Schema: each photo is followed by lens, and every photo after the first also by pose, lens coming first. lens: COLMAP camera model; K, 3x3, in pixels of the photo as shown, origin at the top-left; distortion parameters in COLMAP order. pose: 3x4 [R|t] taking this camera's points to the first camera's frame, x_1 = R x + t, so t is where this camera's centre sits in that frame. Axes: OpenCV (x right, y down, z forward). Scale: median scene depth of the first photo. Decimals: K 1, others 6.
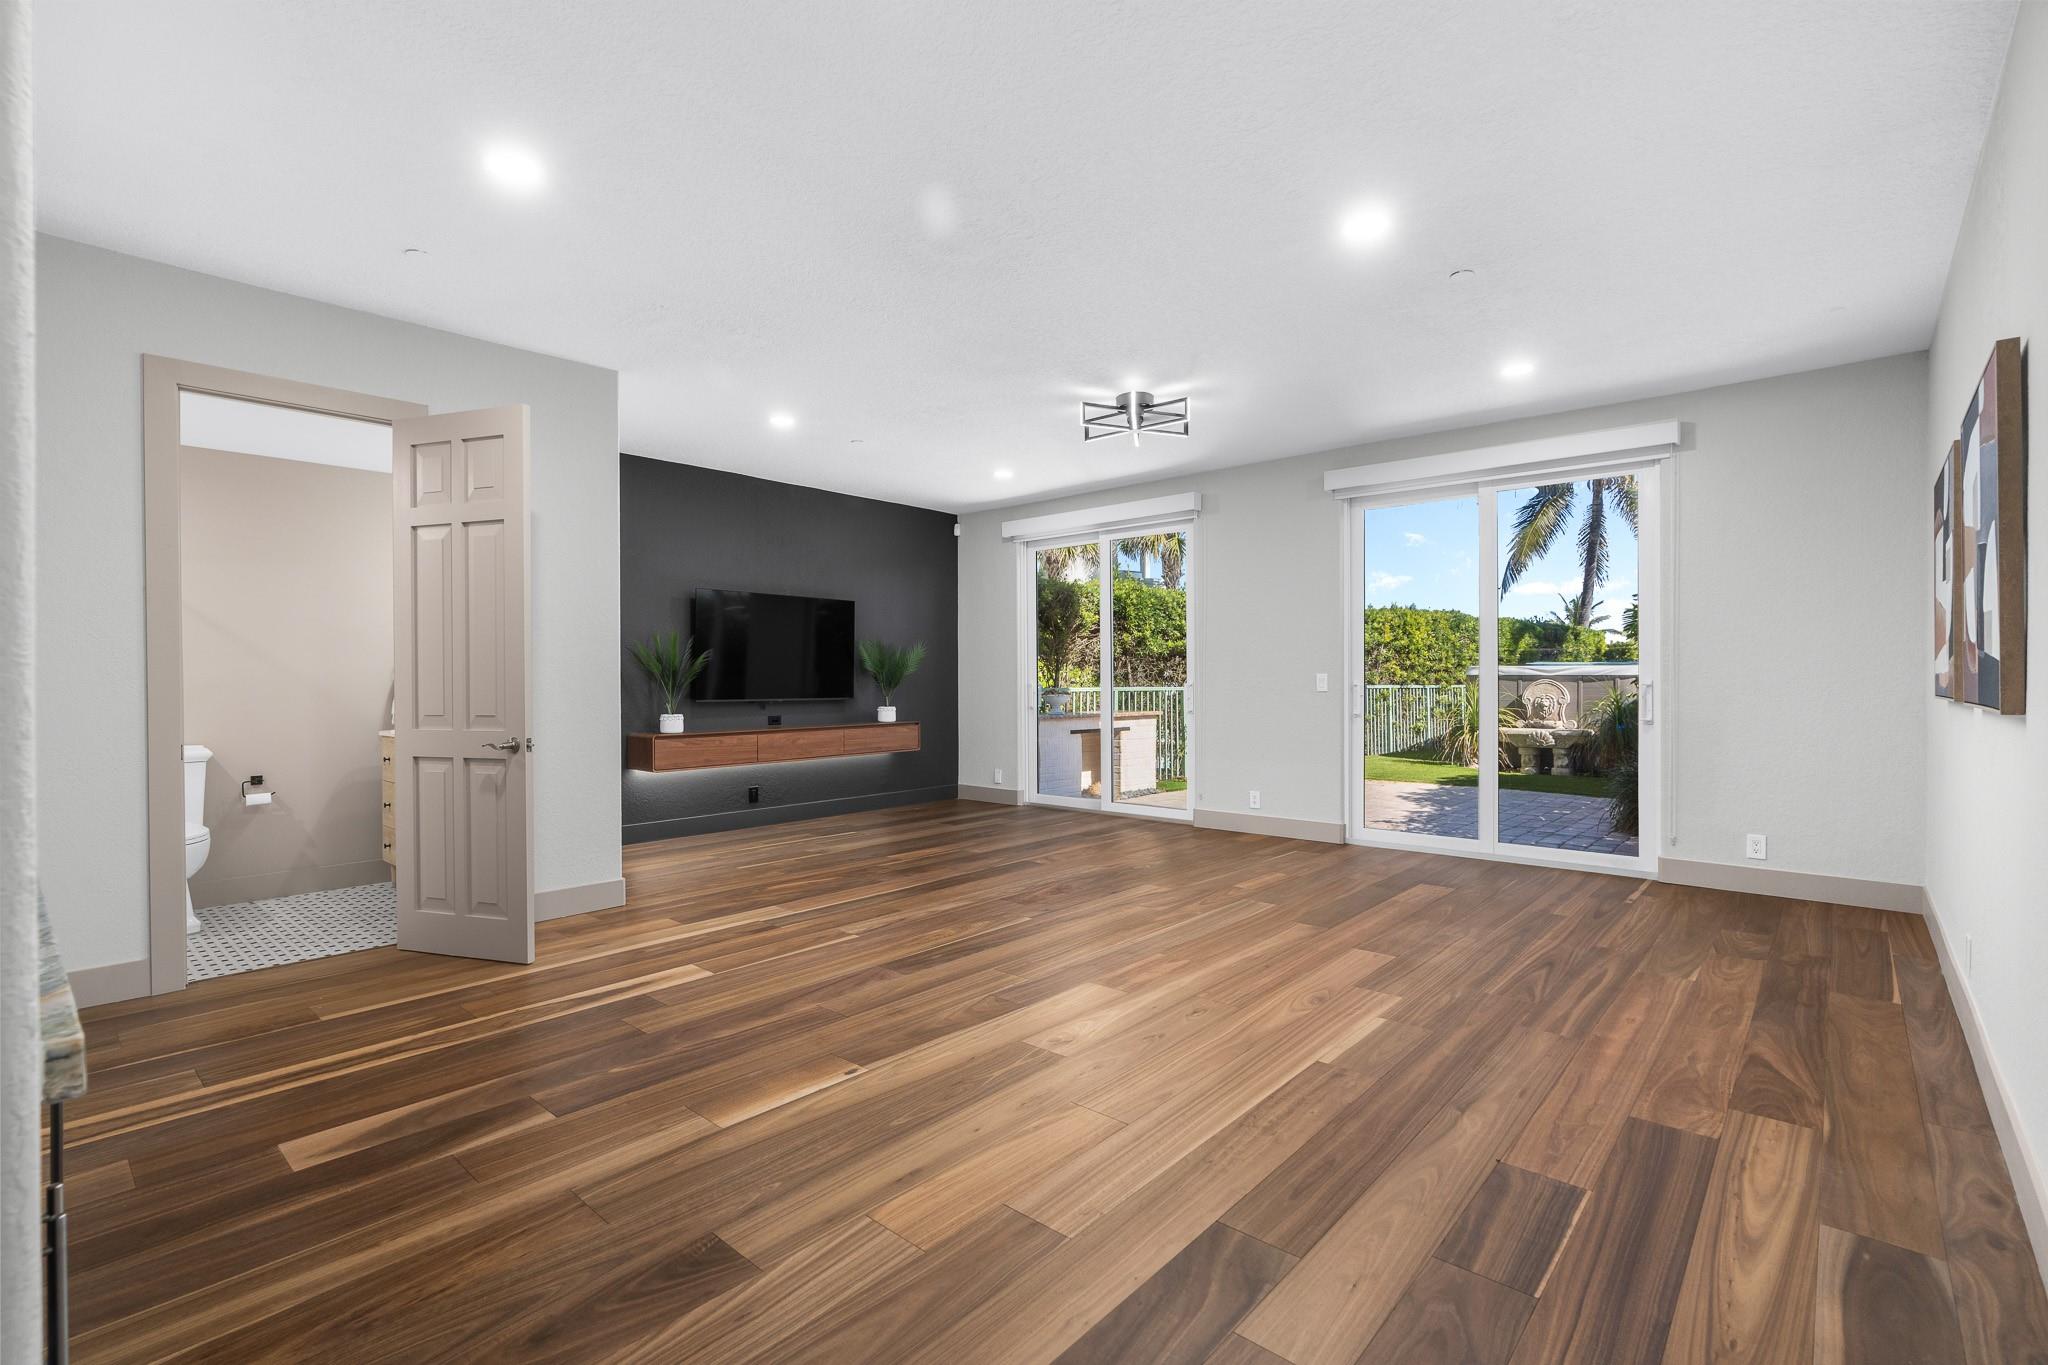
lens RADIAL K [[924.3, 0, 1020.0], [0, 924.3, 684.7], [0, 0, 1]] dist [-0.010210, 0.003945]
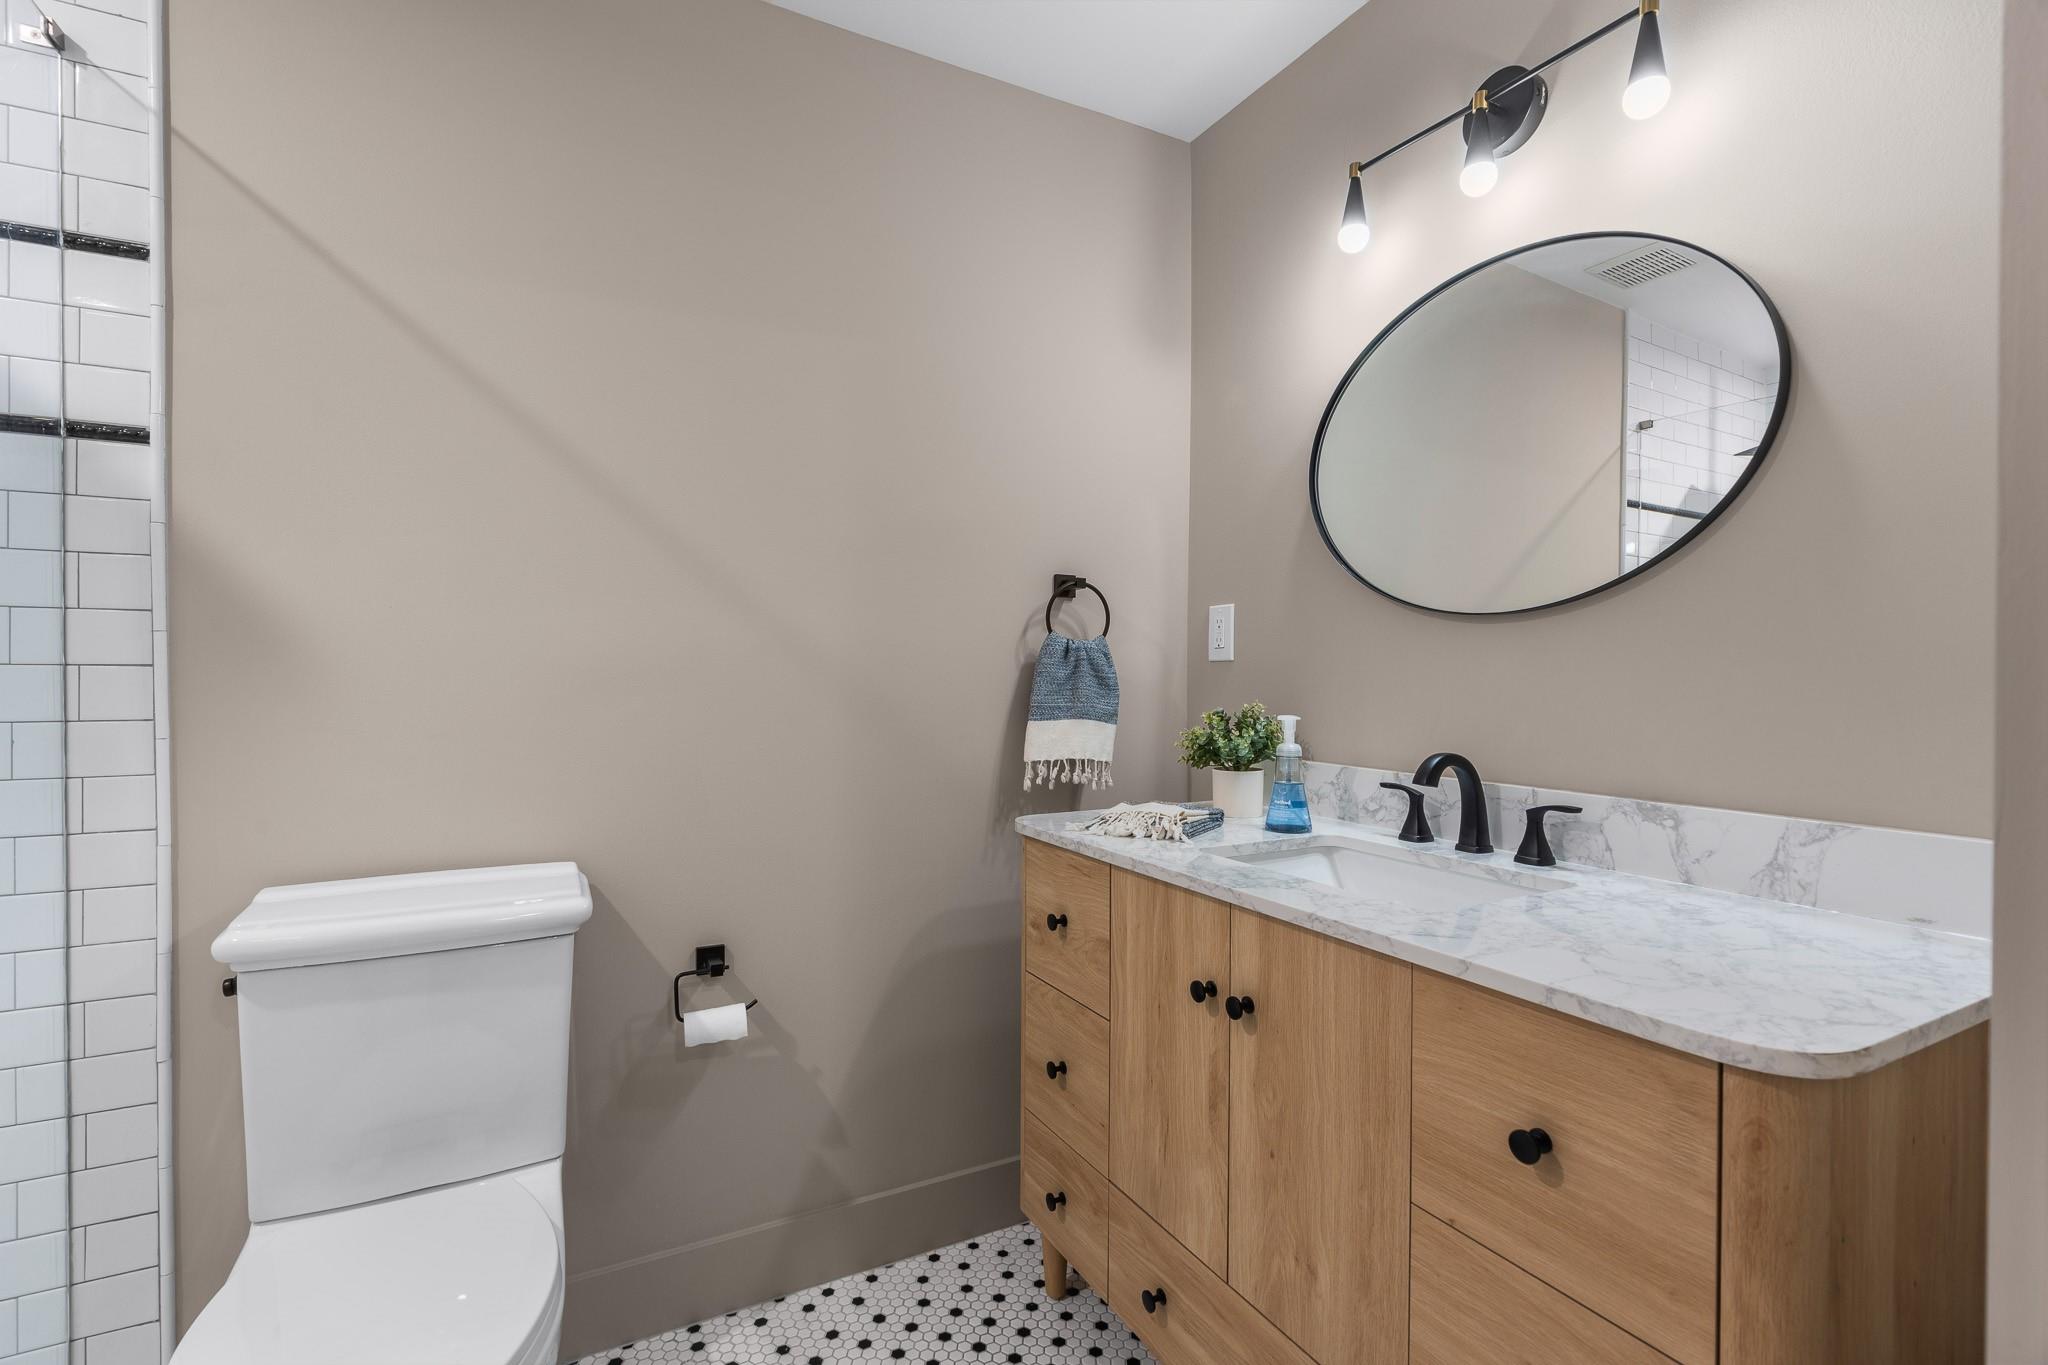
lens RADIAL K [[924.3, 0, 1026.1], [0, 924.3, 688.9], [0, 0, 1]] dist [-0.010210, 0.003945]
pose [[0.945568, 0.007705, -0.325333, -0.622387], [-0.006765, 0.999969, 0.004019, 0.003474], [0.325354, -0.001599, 0.945591, 0.731144]]
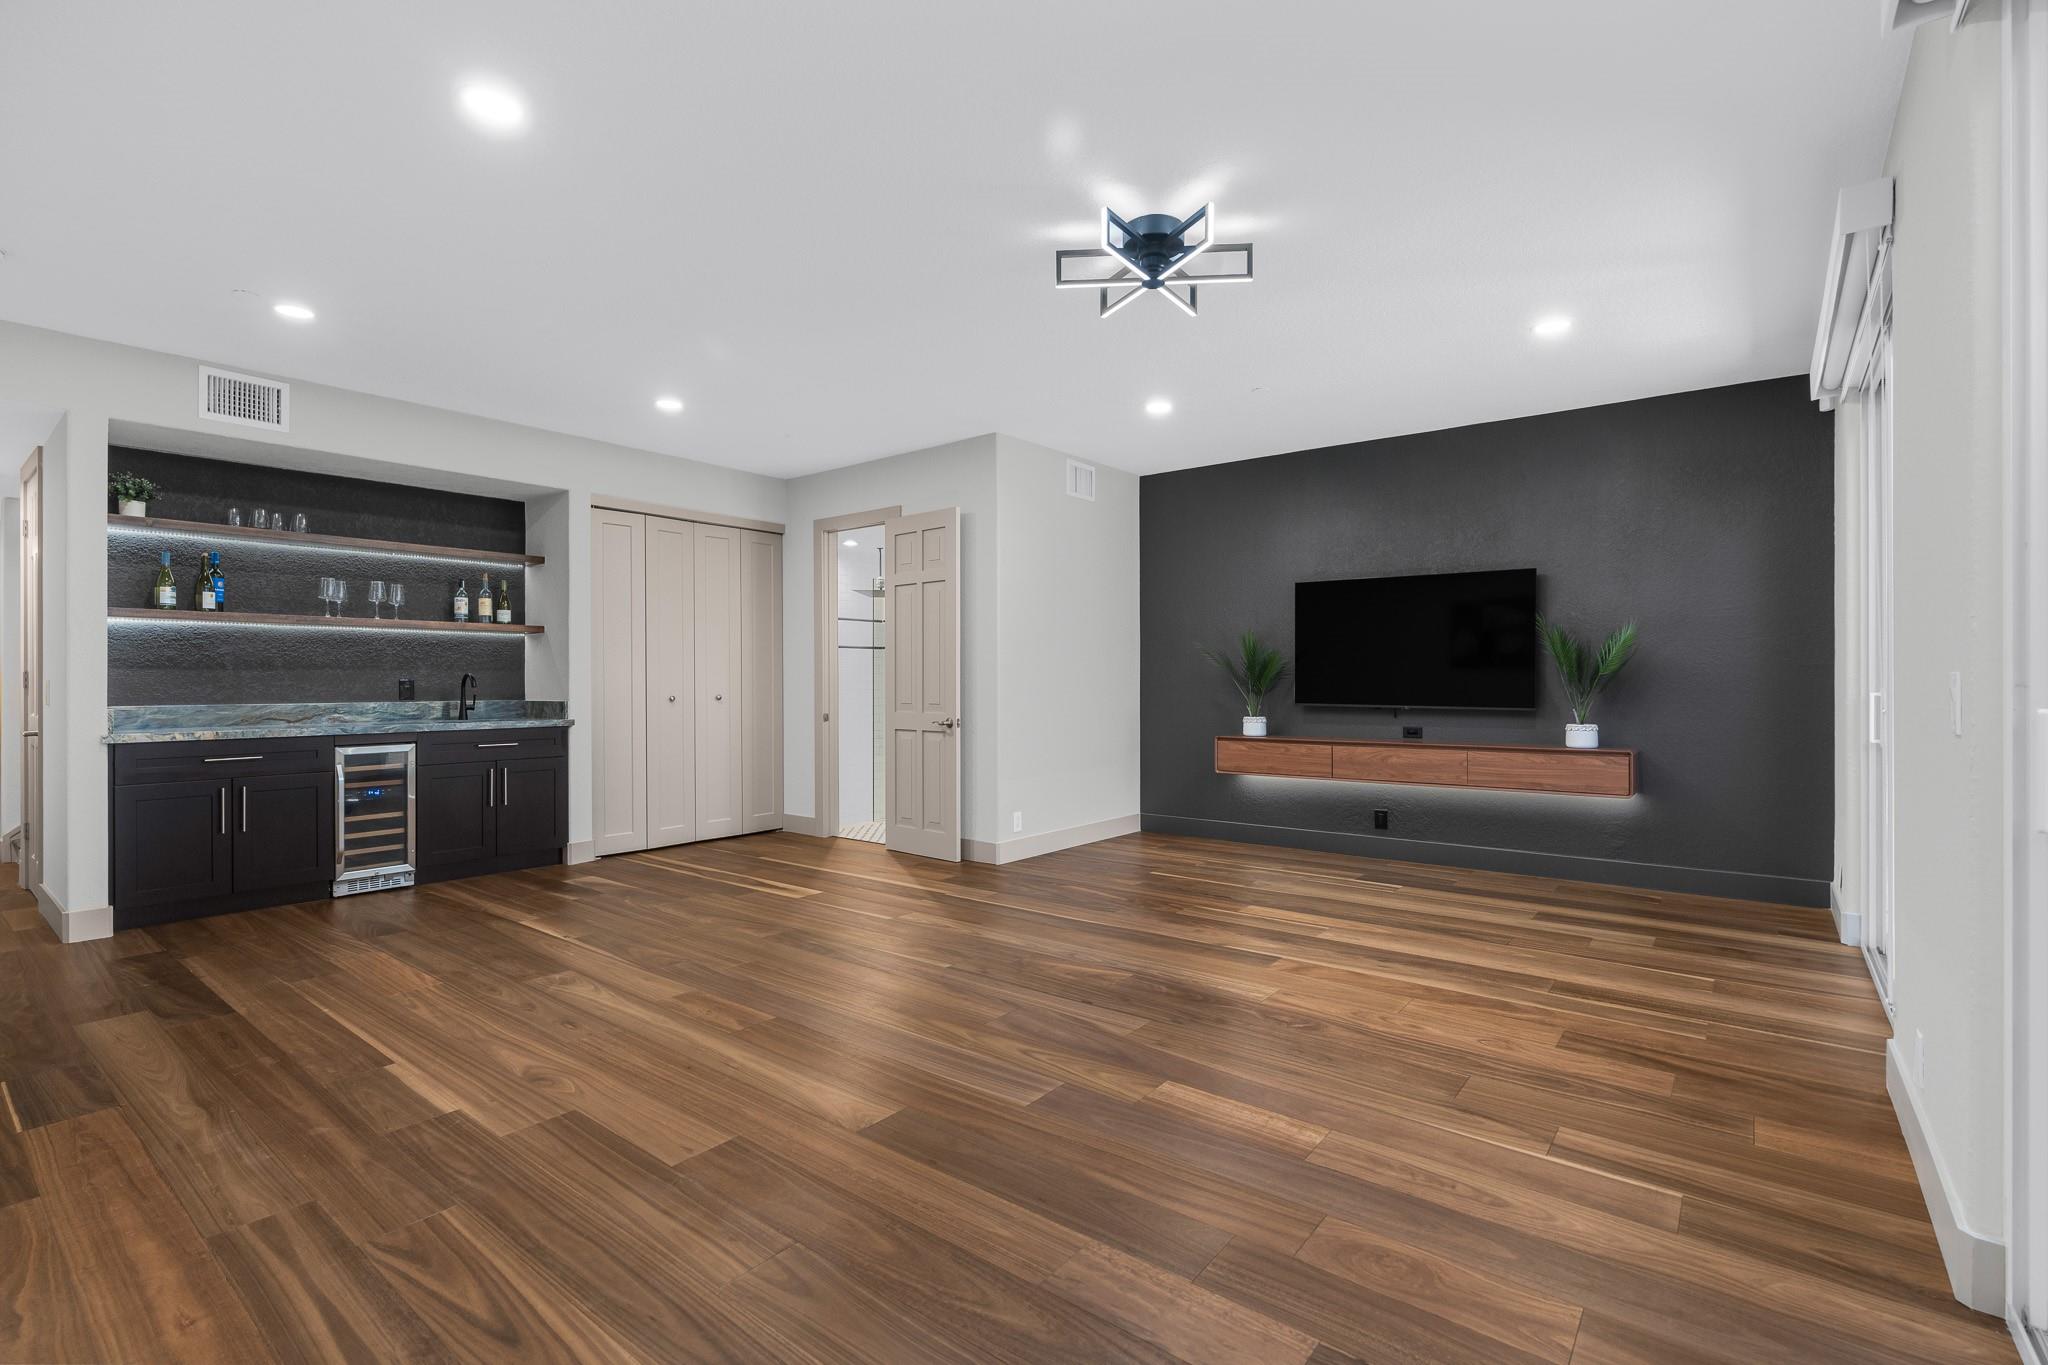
lens RADIAL K [[924.3, 0, 1014.8], [0, 924.3, 679.7], [0, 0, 1]] dist [-0.010210, 0.003945]
pose [[0.059677, 0.003727, -0.998211, 0.780494], [-0.006400, 0.999974, 0.003351, -0.011667], [0.998197, 0.006188, 0.059699, 0.921347]]
